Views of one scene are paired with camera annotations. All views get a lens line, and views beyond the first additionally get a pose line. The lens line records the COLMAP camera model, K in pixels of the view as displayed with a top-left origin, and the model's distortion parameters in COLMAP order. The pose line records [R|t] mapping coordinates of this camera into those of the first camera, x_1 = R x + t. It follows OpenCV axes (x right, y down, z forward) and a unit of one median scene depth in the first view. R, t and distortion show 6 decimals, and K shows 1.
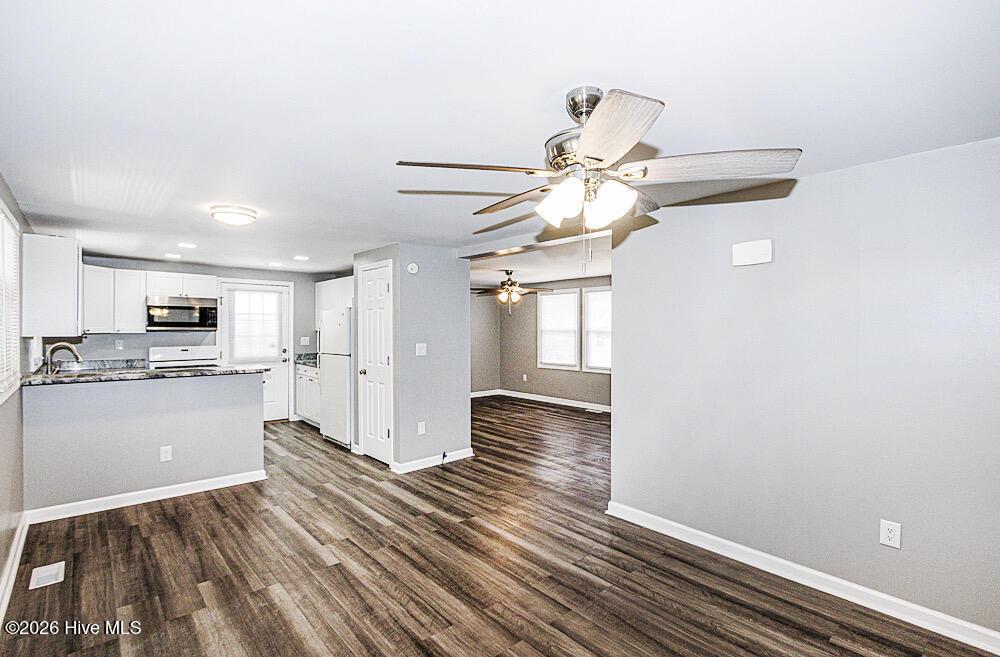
lens RADIAL K [[480.2, 0, 511.3], [0, 480.2, 333.4], [0, 0, 1]] dist [0.011160, -0.003626]
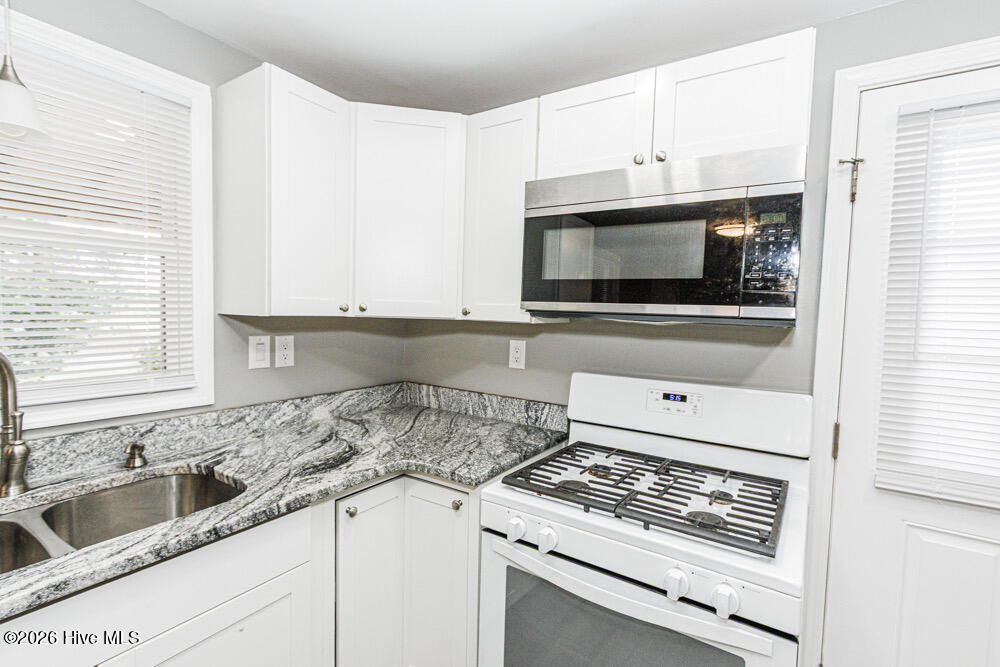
lens RADIAL K [[479.0, 0, 472.1], [0, 479.0, 334.6], [0, 0, 1]] dist [0.009929, -0.002838]
pose [[0.231073, 0.061201, -0.971010, -0.961447], [-0.047033, 0.997555, 0.051682, -0.012403], [0.971799, 0.033728, 0.233386, 1.748841]]
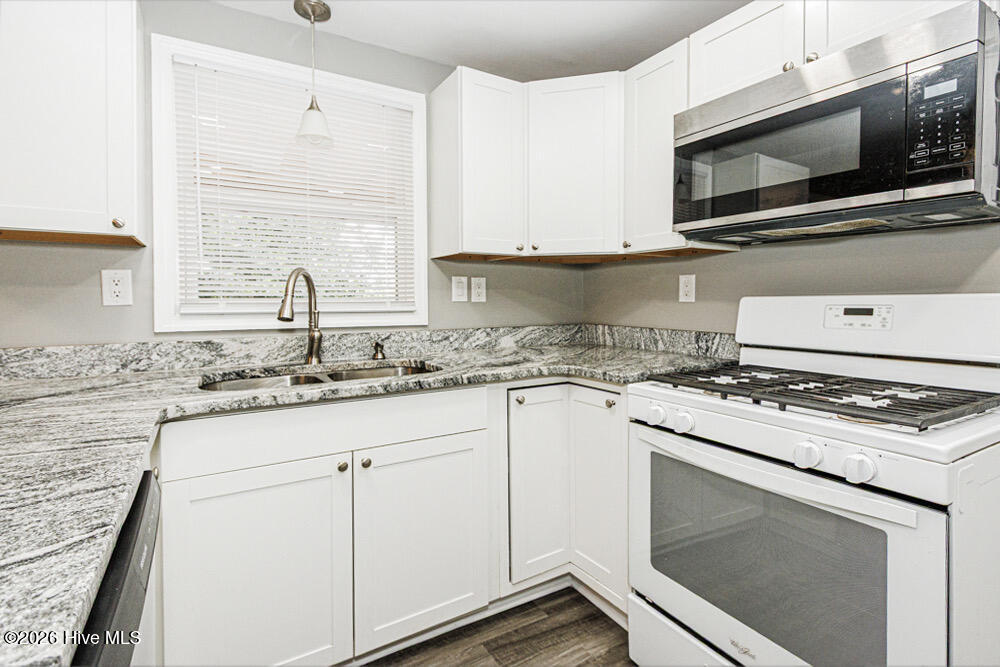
lens RADIAL K [[479.0, 0, 473.8], [0, 479.0, 306.9], [0, 0, 1]] dist [0.009929, -0.002838]
pose [[-0.208083, 0.011611, -0.978042, -0.859333], [-0.012713, 0.999813, 0.014574, 0.066485], [0.978029, 0.015467, -0.207896, 1.811087]]
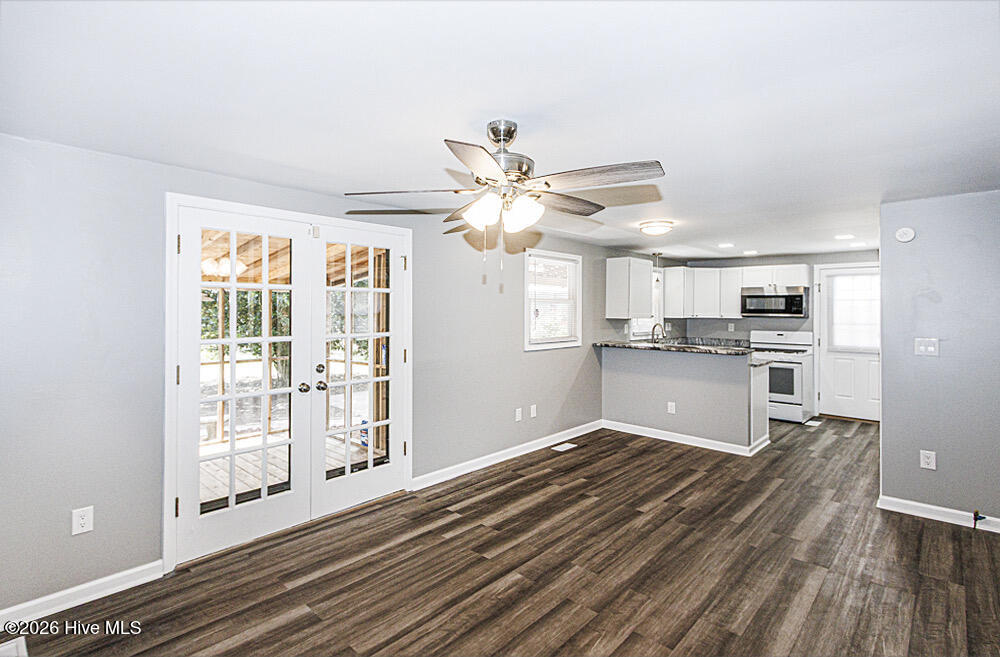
lens RADIAL K [[480.2, 0, 468.0], [0, 480.2, 307.8], [0, 0, 1]] dist [0.011160, -0.003626]
pose [[0.056364, -0.008406, -0.998375, 0.780265], [-0.021132, 0.999731, -0.009610, -0.001598], [0.998187, 0.021639, 0.056171, 0.485995]]
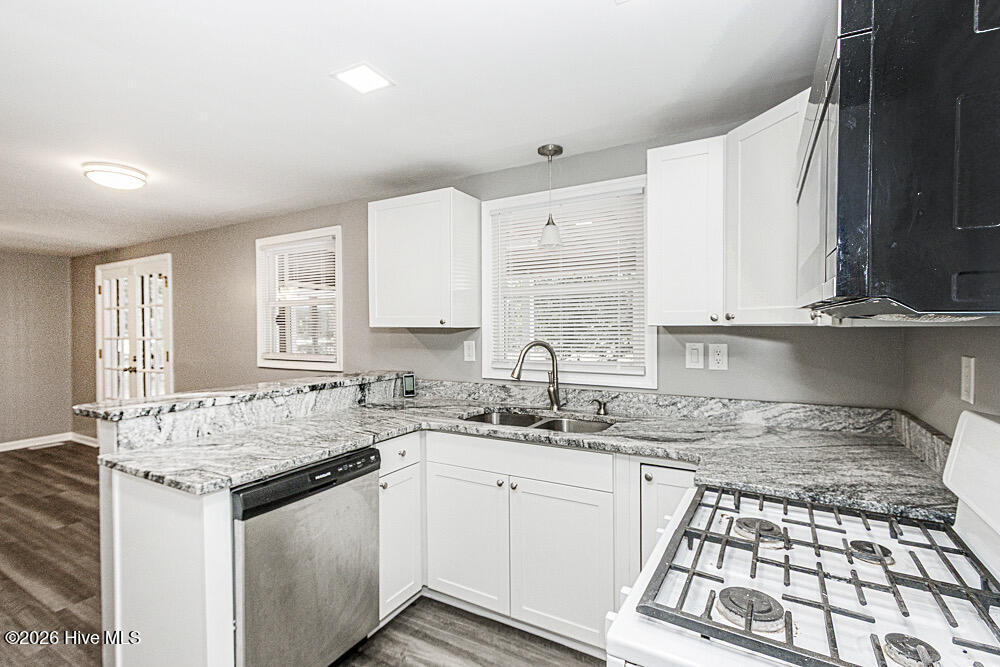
lens RADIAL K [[479.0, 0, 508.6], [0, 479.0, 326.4], [0, 0, 1]] dist [0.009929, -0.002838]
pose [[-0.953102, 0.006749, -0.302574, -1.084752], [0.001727, 0.999856, 0.016862, -0.007091], [0.302644, 0.015549, -0.952977, 2.243016]]
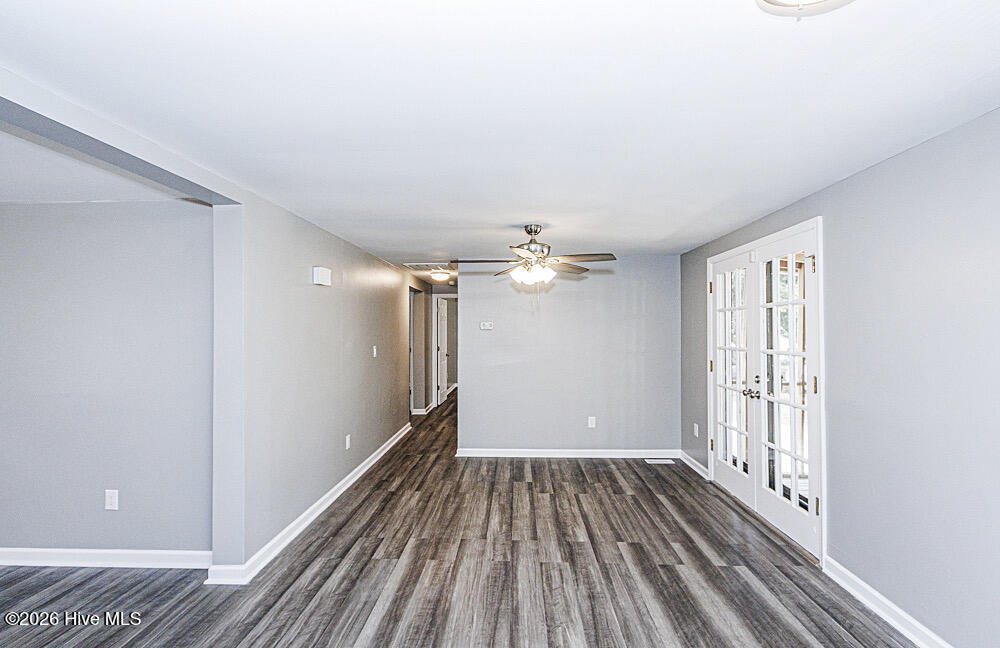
lens RADIAL K [[476.0, 0, 480.8], [0, 476.0, 341.9], [0, 0, 1]] dist [0.002129, 0.000096]
pose [[-0.693060, -0.013572, 0.720752, -0.712428], [0.019709, 0.999092, 0.037765, -0.019945], [-0.720611, 0.040379, -0.692163, 1.535836]]
